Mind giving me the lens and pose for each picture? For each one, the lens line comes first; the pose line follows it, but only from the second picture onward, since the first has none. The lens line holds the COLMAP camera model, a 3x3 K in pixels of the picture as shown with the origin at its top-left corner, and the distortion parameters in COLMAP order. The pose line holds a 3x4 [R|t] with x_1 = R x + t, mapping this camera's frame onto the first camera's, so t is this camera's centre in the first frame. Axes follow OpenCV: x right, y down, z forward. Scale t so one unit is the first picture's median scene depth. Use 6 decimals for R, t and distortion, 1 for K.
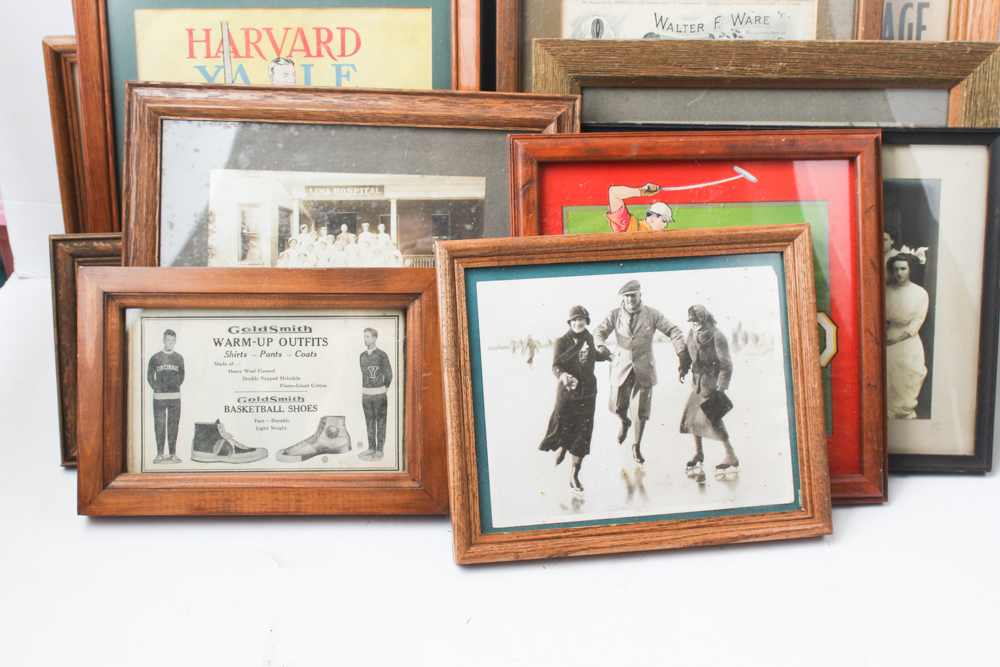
lens RADIAL K [[1229.9, 0, 493.6], [0, 1229.9, 346.2], [0, 0, 1]] dist [-0.058215, 0.000000]
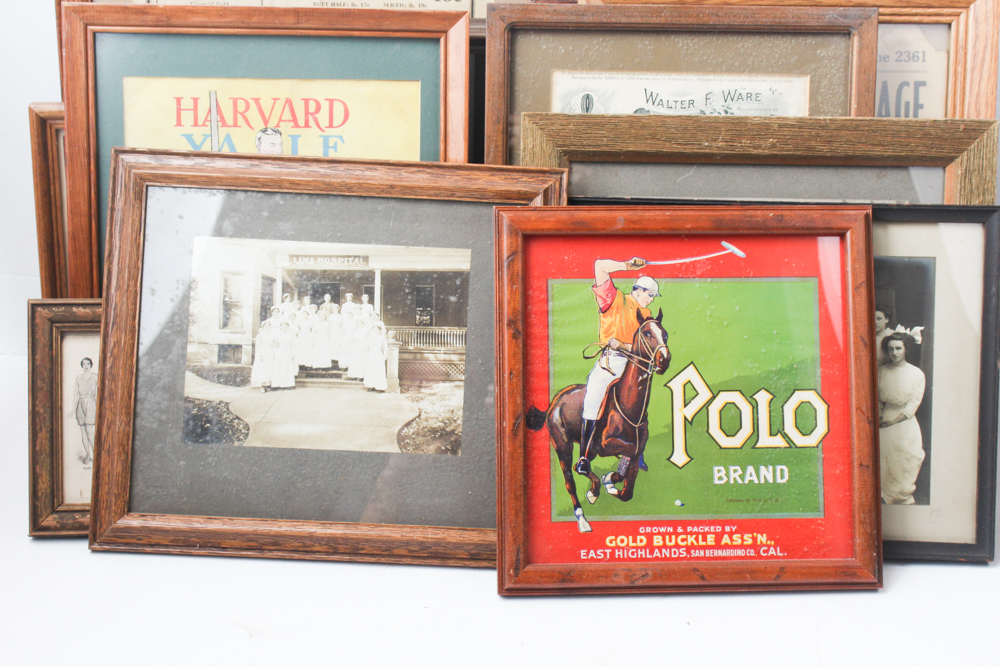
lens RADIAL K [[1456.1, 0, 491.6], [0, 1456.1, 351.2], [0, 0, 1]] dist [-0.026771, 0.000000]
pose [[0.999766, 0.015978, -0.014561, 0.028301], [-0.017320, 0.995113, -0.097209, 0.057959], [0.012936, 0.097439, 0.995157, -0.160048]]
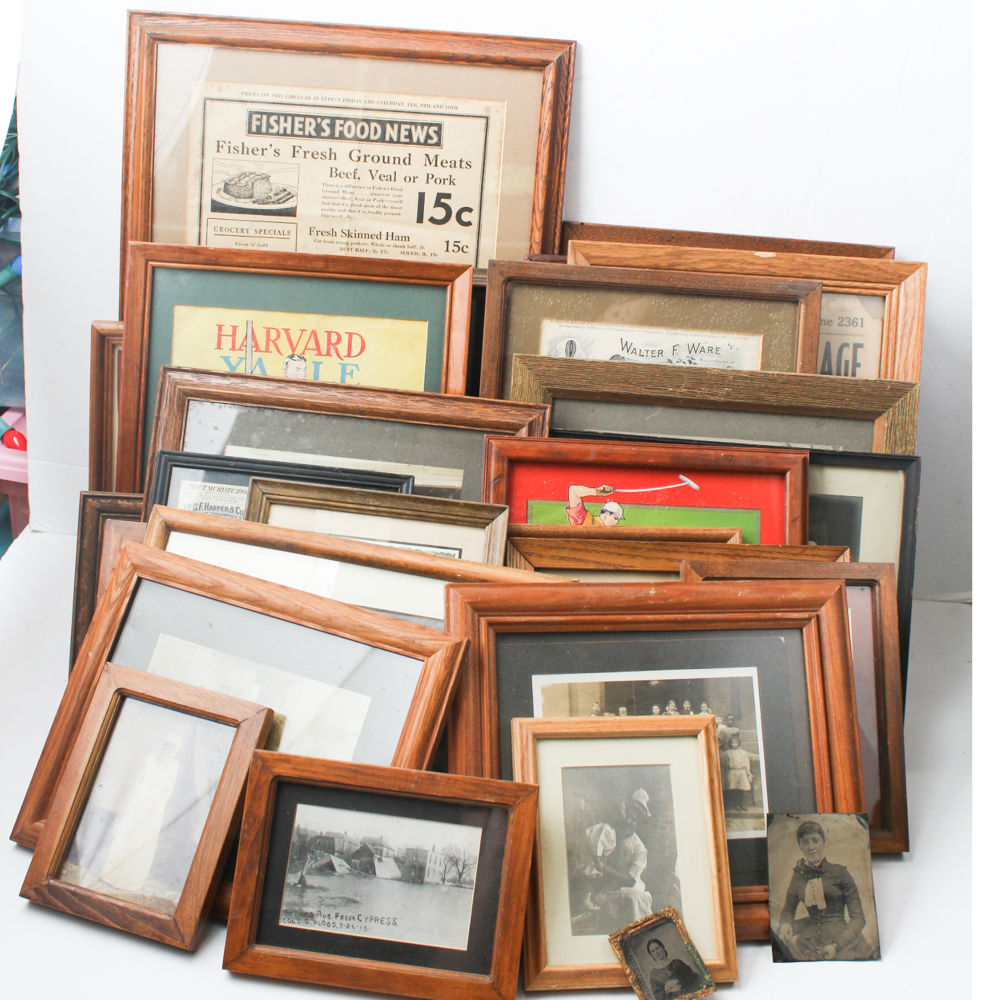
lens RADIAL K [[1526.0, 0, 488.0], [0, 1526.0, 396.1], [0, 0, 1]] dist [-0.116466, 0.000000]
pose [[0.997466, 0.068872, -0.017816, 0.036678], [-0.070985, 0.980076, -0.185507, 0.057415], [0.004685, 0.186302, 0.982481, -0.409197]]
